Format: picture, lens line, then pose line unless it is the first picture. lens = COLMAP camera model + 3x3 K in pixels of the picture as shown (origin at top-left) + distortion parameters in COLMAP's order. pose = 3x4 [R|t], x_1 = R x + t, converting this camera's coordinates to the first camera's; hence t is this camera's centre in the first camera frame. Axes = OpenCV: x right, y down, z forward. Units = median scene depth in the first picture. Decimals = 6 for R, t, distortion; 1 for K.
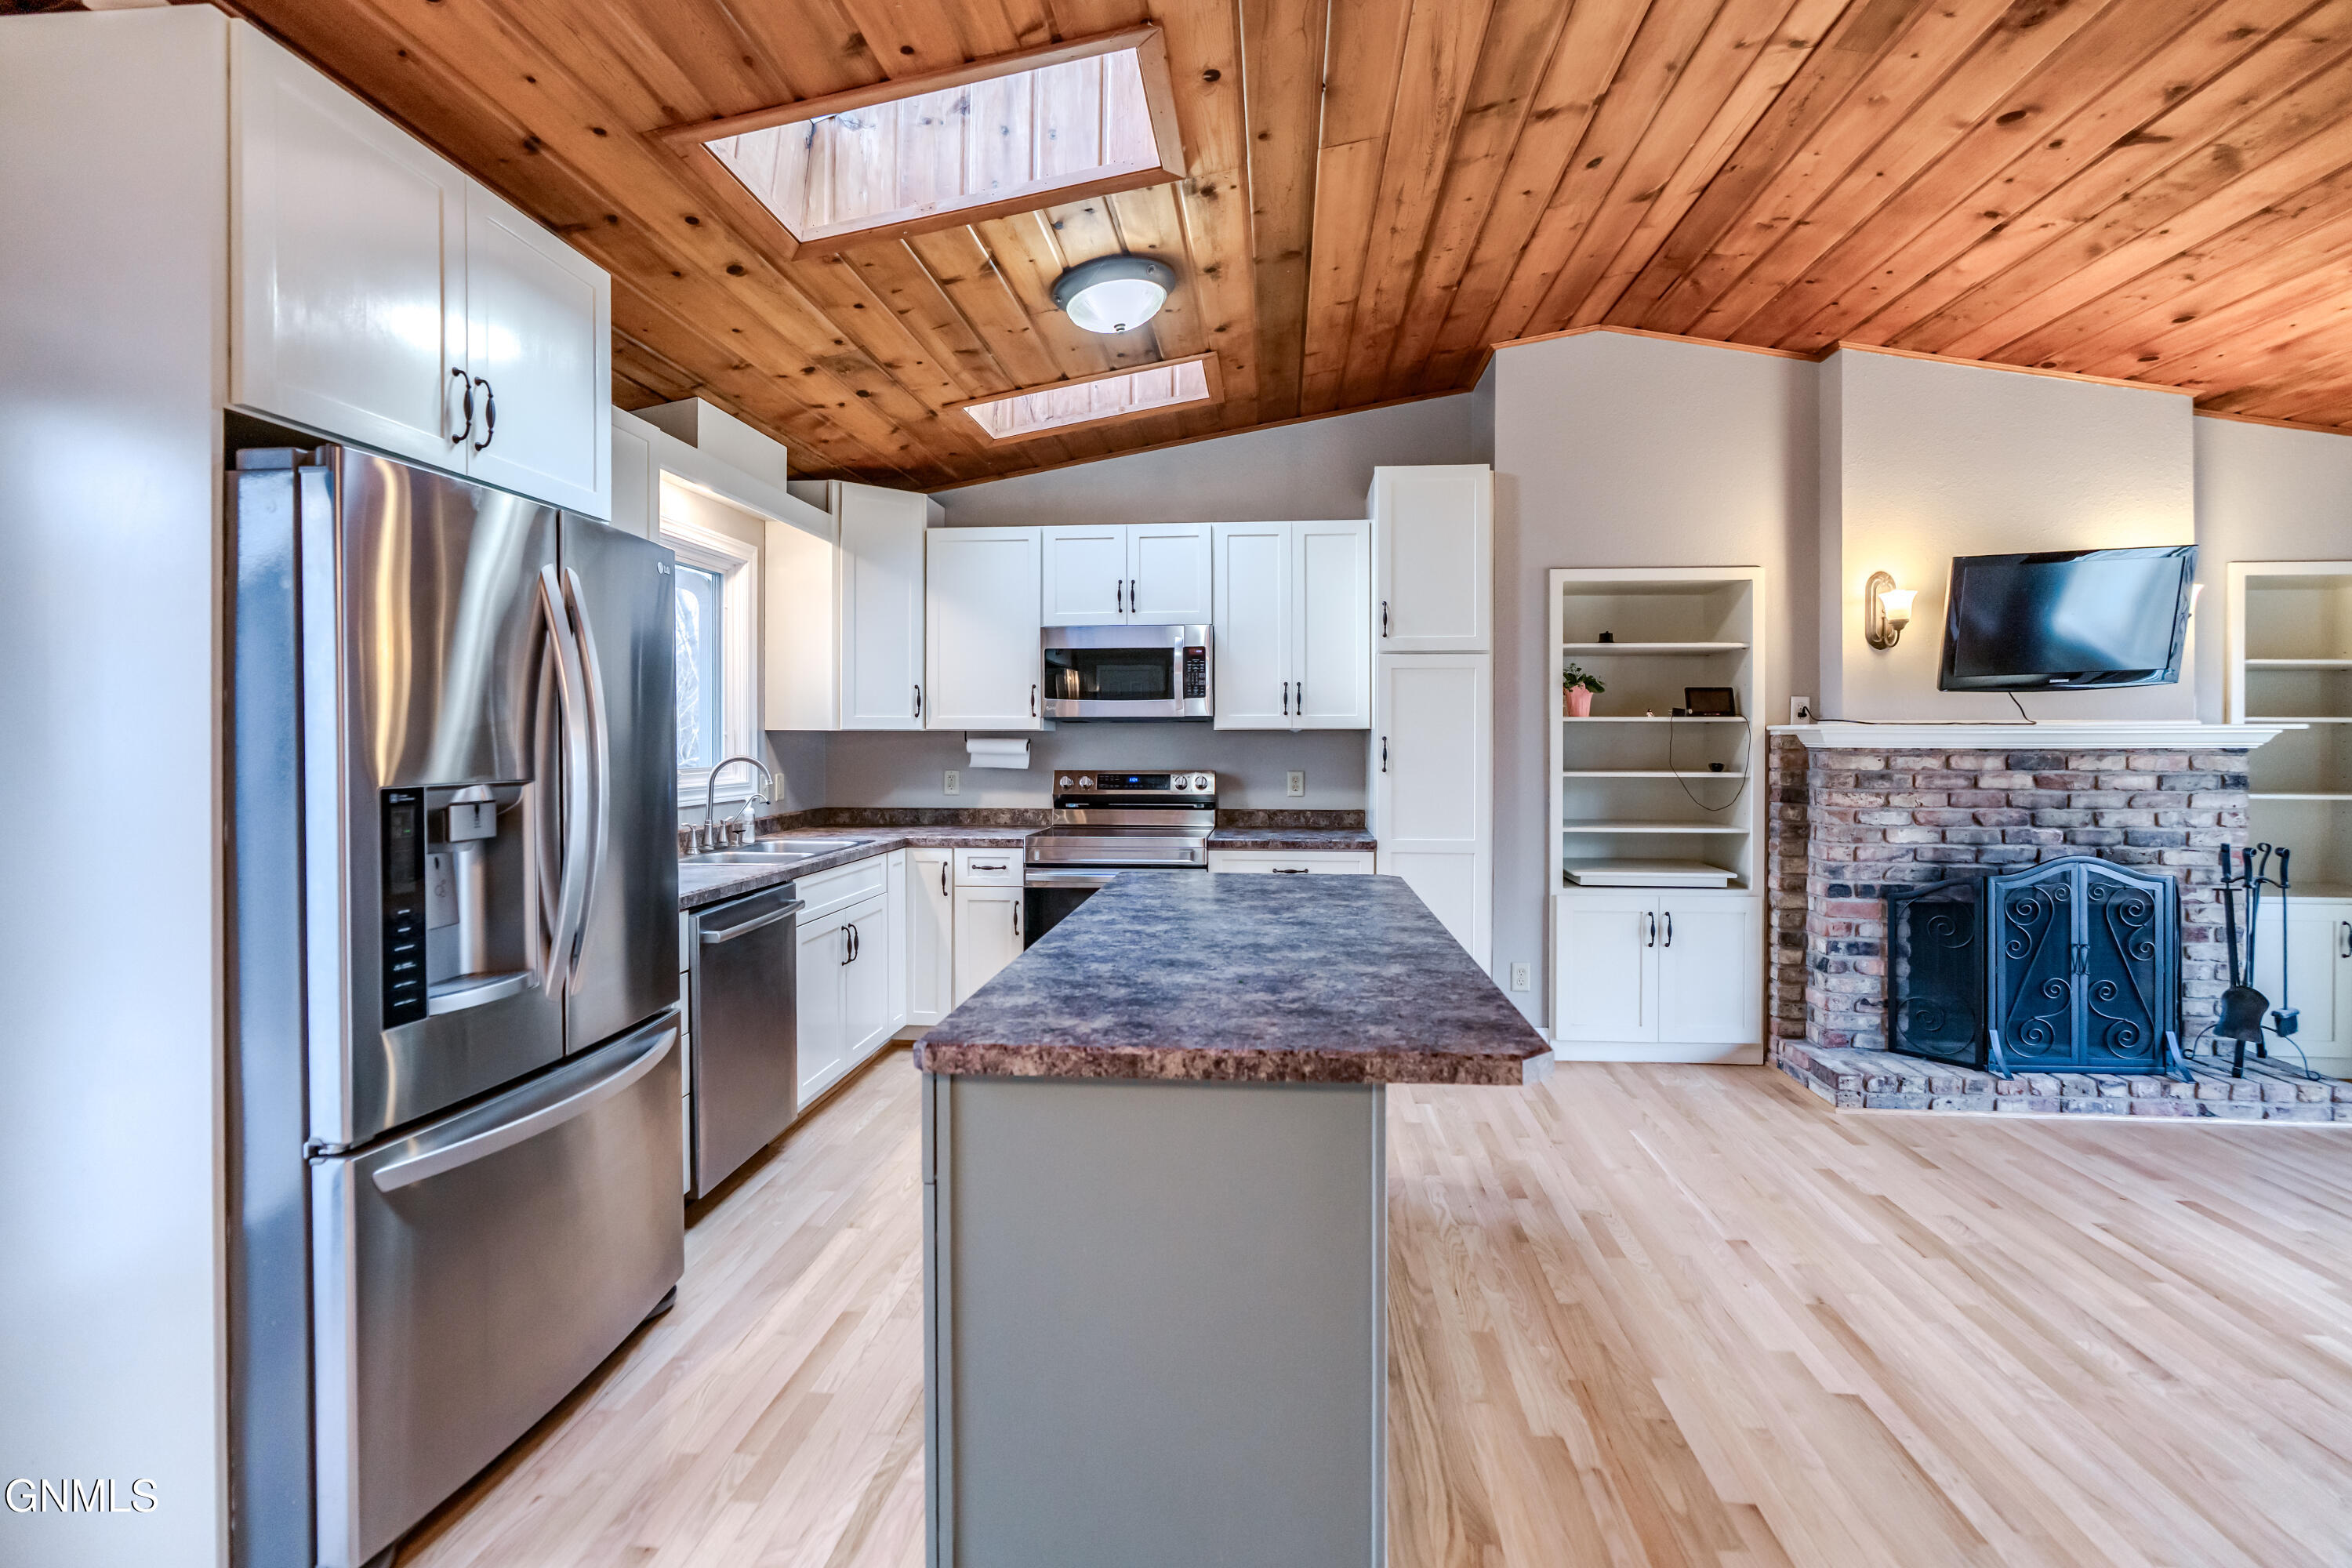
lens RADIAL K [[1061.2, 0, 1214.7], [0, 1061.2, 739.4], [0, 0, 1]] dist [-0.003620, 0.000473]
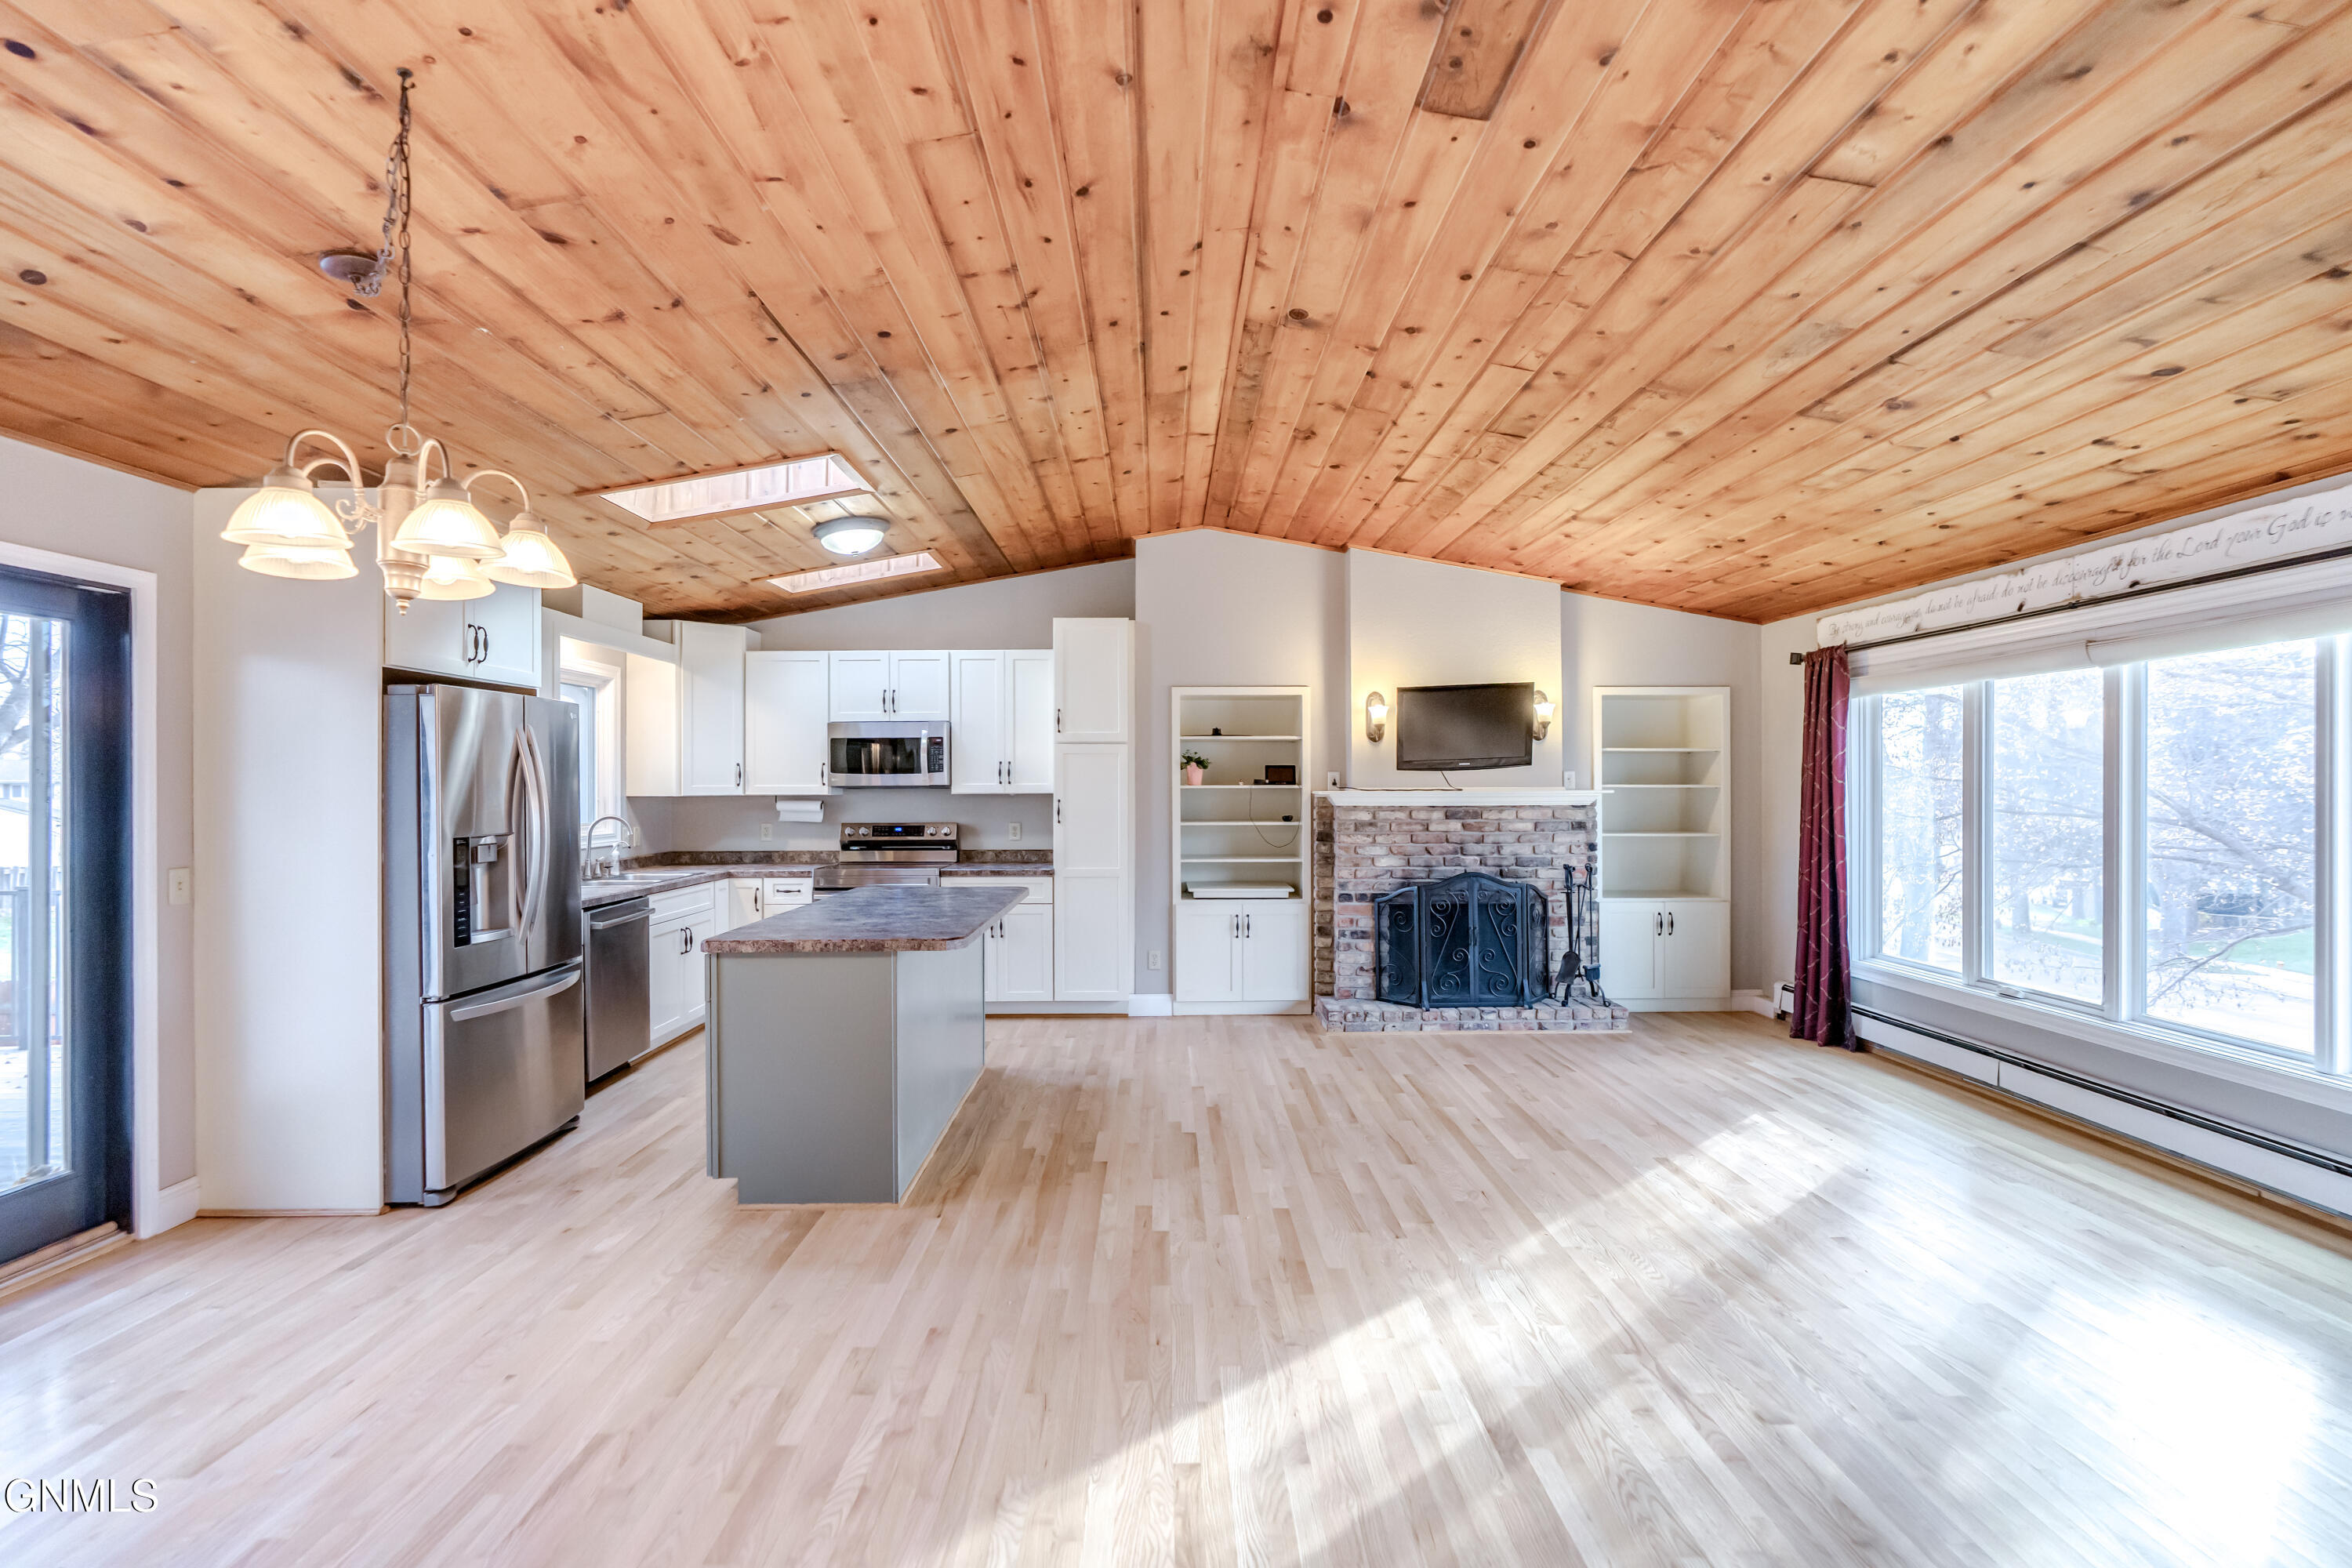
lens RADIAL K [[1063.9, 0, 1182.6], [0, 1063.9, 779.3], [0, 0, 1]] dist [-0.009540, 0.005020]
pose [[0.995928, -0.003277, 0.090094, 0.210749], [0.003875, 0.999972, -0.006468, -0.021892], [-0.090071, 0.006791, 0.995912, -0.536197]]
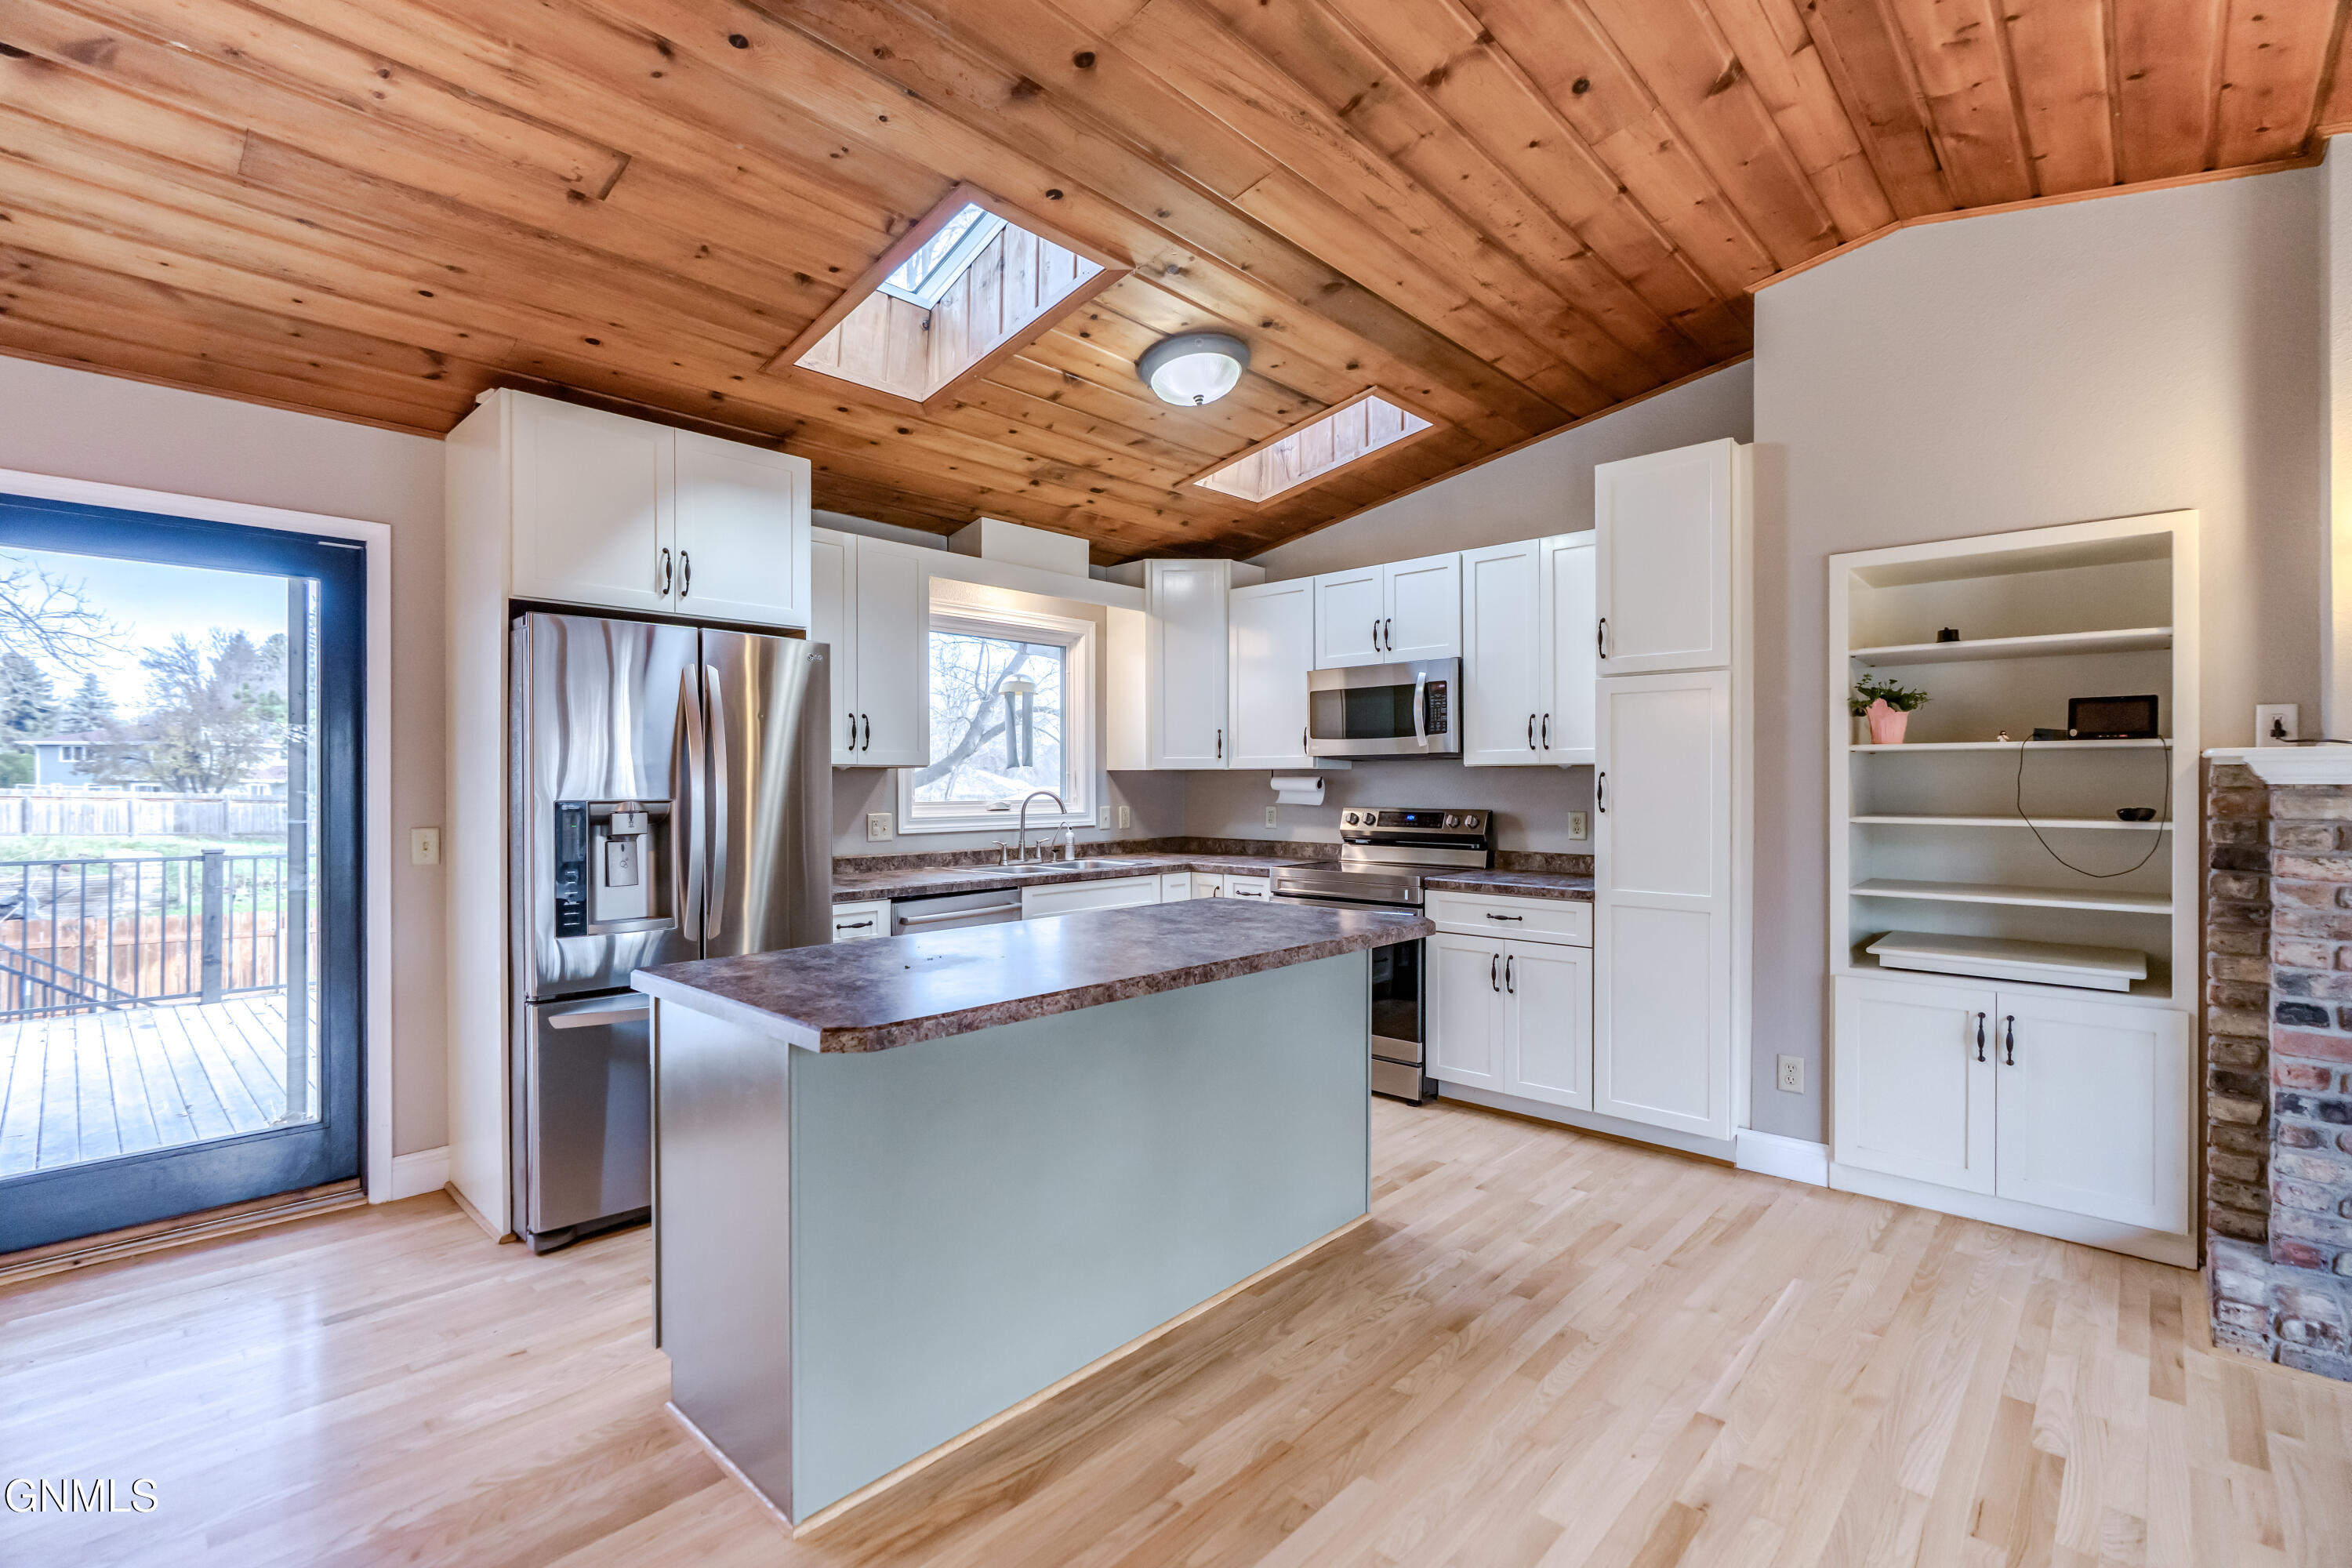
lens RADIAL K [[1063.9, 0, 1182.6], [0, 1063.9, 779.3], [0, 0, 1]] dist [-0.009540, 0.005020]
pose [[0.783458, -0.002487, -0.621439, 0.461568], [0.000674, 0.999995, -0.003152, 0.006340], [0.621444, 0.002051, 0.783456, 0.104361]]
